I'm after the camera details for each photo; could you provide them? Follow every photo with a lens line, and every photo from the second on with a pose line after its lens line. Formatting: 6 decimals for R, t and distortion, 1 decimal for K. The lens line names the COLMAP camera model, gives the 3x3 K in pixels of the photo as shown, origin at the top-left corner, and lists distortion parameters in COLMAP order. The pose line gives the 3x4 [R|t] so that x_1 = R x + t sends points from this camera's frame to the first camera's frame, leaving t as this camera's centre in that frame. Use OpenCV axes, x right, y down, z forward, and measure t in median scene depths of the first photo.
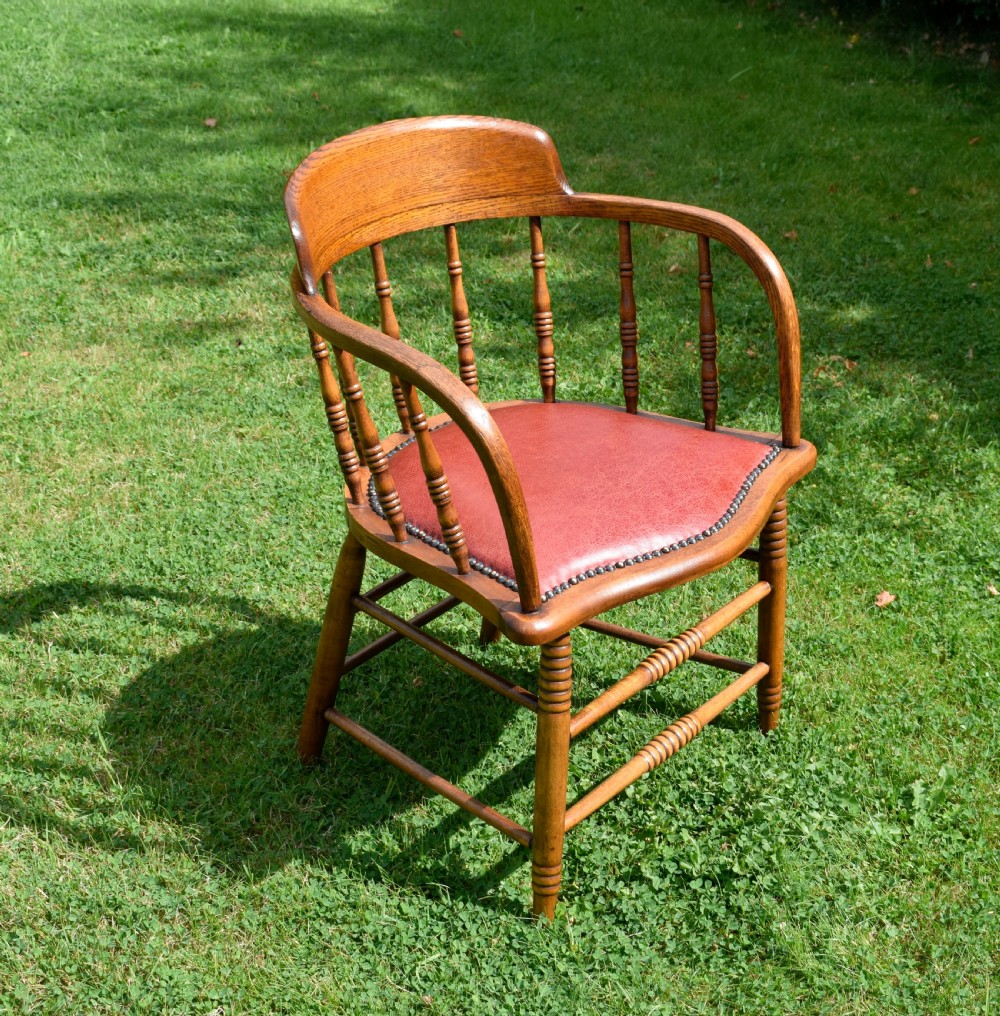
lens RADIAL K [[1981.6, 0, 504.7], [0, 1981.6, 509.0], [0, 0, 1]] dist [-0.036645, 0.000000]
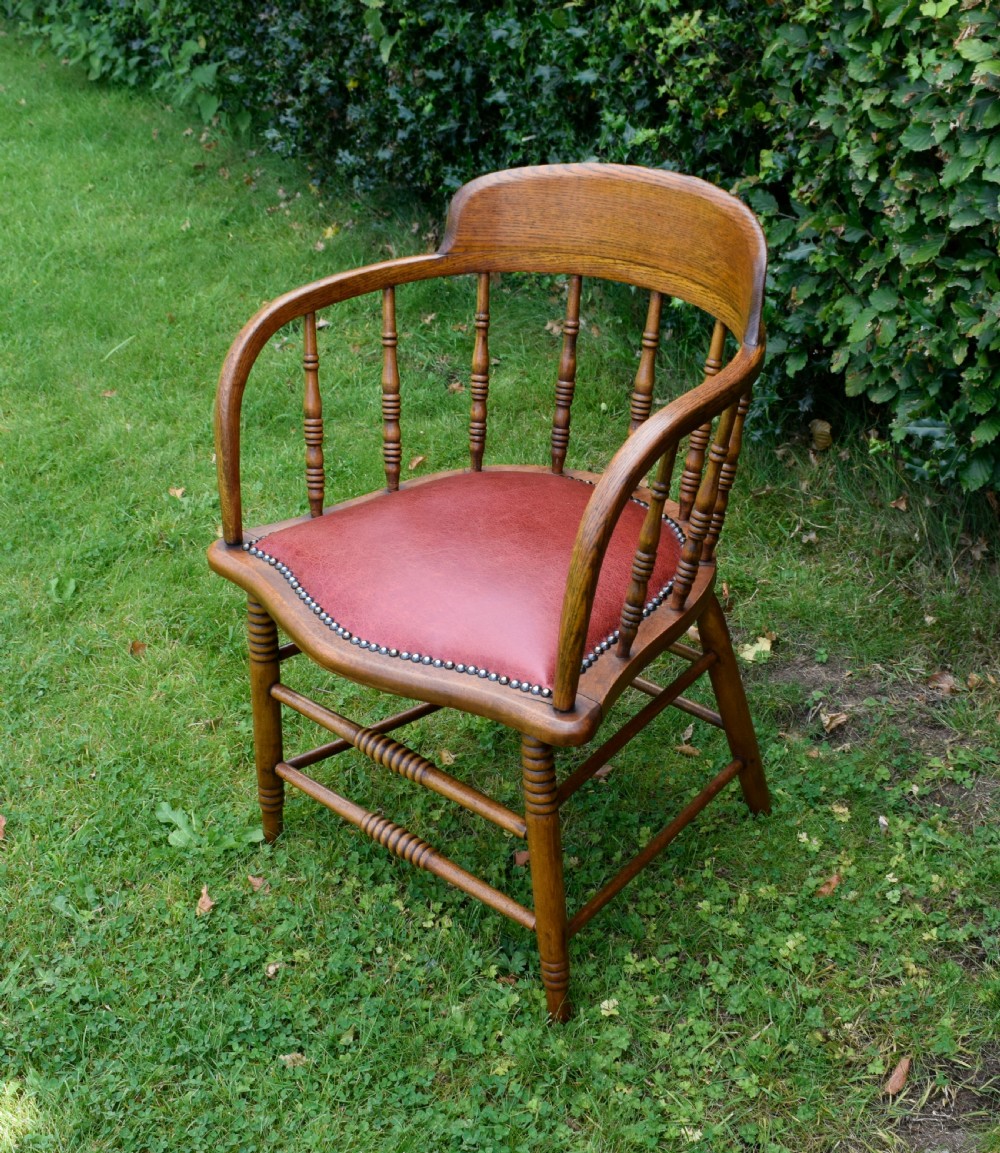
lens RADIAL K [[1662.5, 0, 503.7], [0, 1662.5, 587.5], [0, 0, 1]] dist [-0.031842, 0.000000]
pose [[0.987690, -0.128281, 0.089513, 0.456151], [0.120167, 0.988590, 0.090824, -0.415390], [-0.100143, -0.078950, 0.991836, 0.953558]]
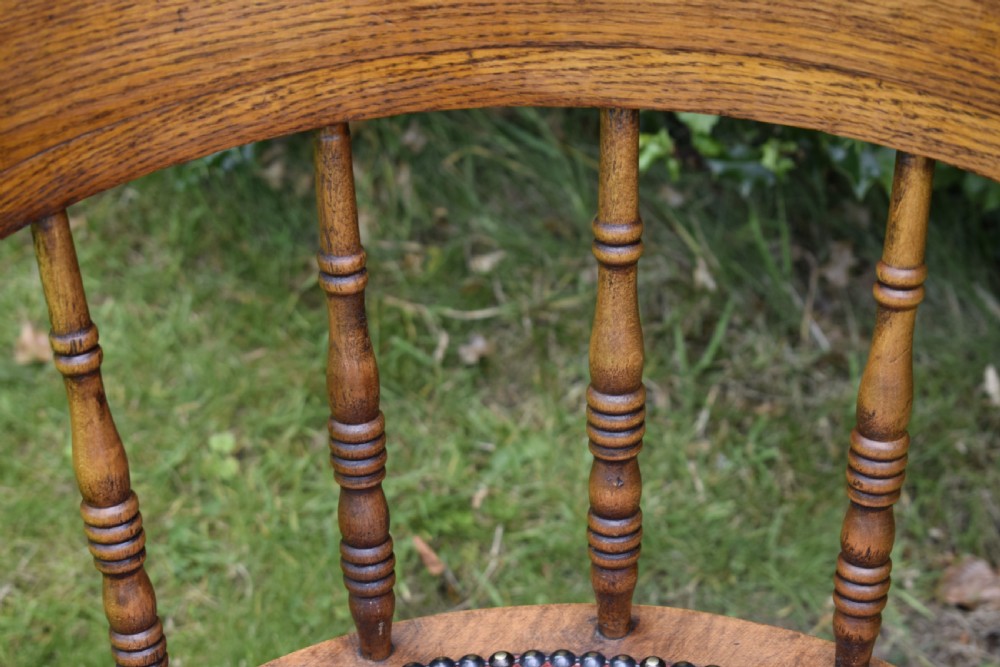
lens RADIAL K [[2279.2, 0, 502.1], [0, 2279.2, 332.0], [0, 0, 1]] dist [-0.051136, 0.000000]
pose [[0.706871, -0.495346, 0.504942, 0.408954], [0.363288, 0.866750, 0.341710, -0.565179], [-0.606923, -0.058106, 0.792634, 1.446815]]
